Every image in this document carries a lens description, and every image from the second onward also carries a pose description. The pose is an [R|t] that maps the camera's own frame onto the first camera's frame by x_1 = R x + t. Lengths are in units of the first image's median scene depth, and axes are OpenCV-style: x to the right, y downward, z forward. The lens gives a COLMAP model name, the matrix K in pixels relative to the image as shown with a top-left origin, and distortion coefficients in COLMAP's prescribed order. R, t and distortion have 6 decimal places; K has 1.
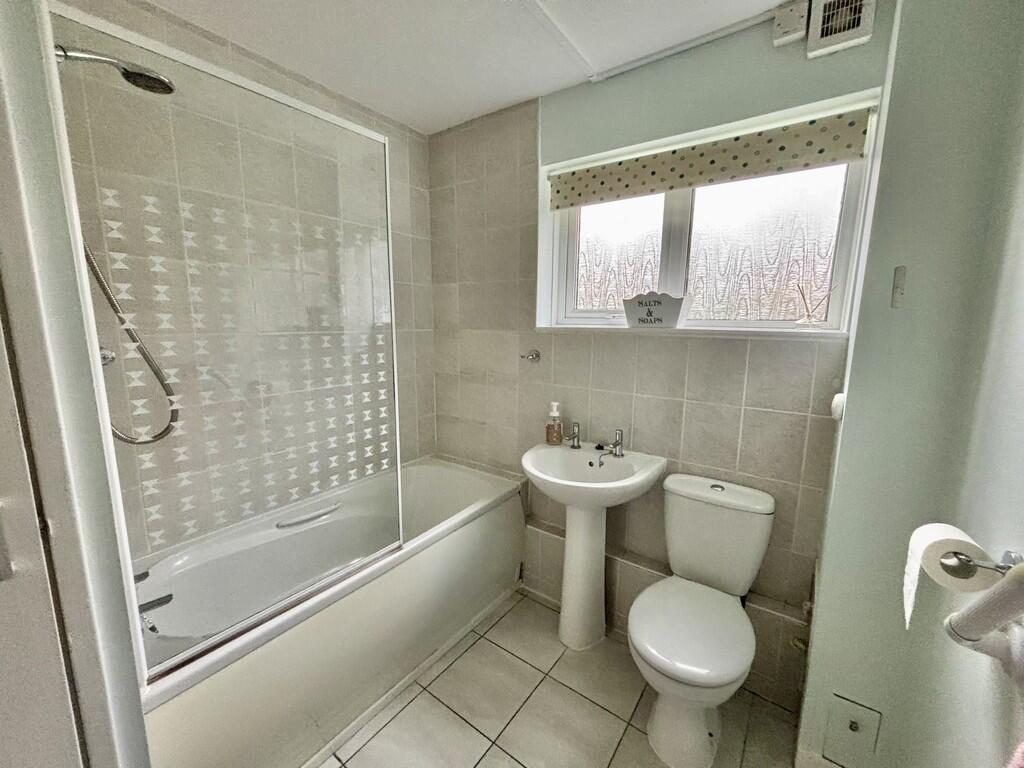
lens RADIAL K [[414.0, 0, 512.0], [0, 414.0, 384.0], [0, 0, 1]] dist [-0.000683, -0.000042]
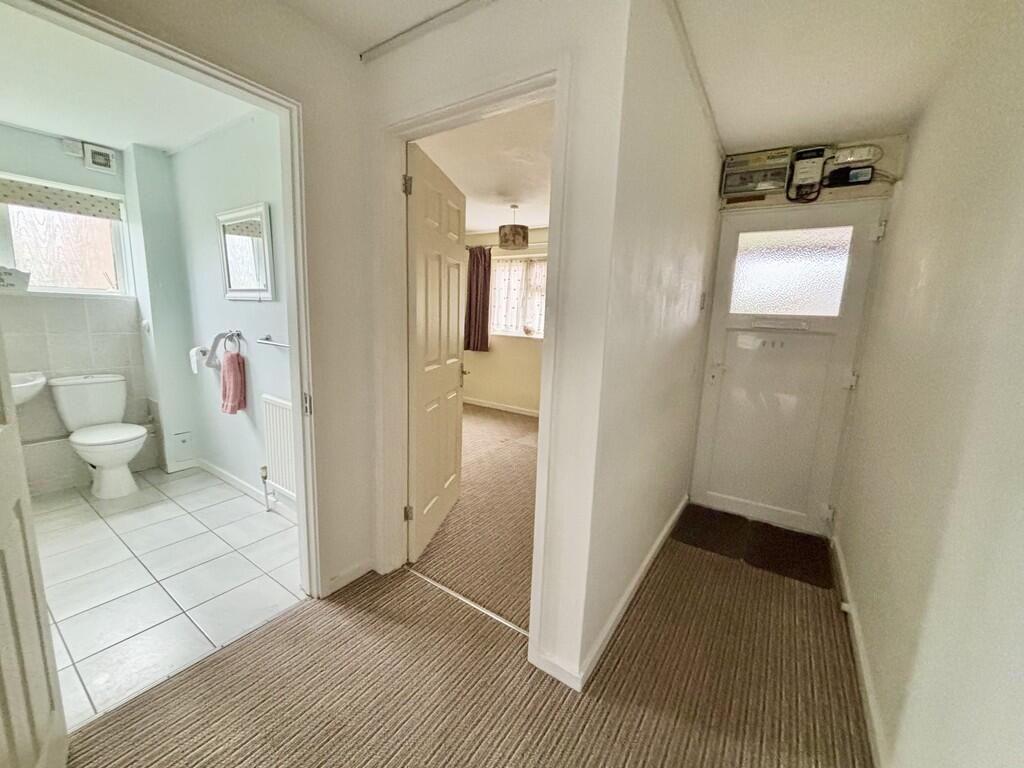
lens RADIAL K [[406.4, 0, 512.0], [0, 406.4, 384.0], [0, 0, 1]] dist [0.001438, -0.000017]
pose [[-0.034375, -0.176535, 0.983694, -1.510291], [0.113990, 0.977160, 0.179346, 0.179121], [-0.992887, 0.118296, -0.013467, -0.964329]]
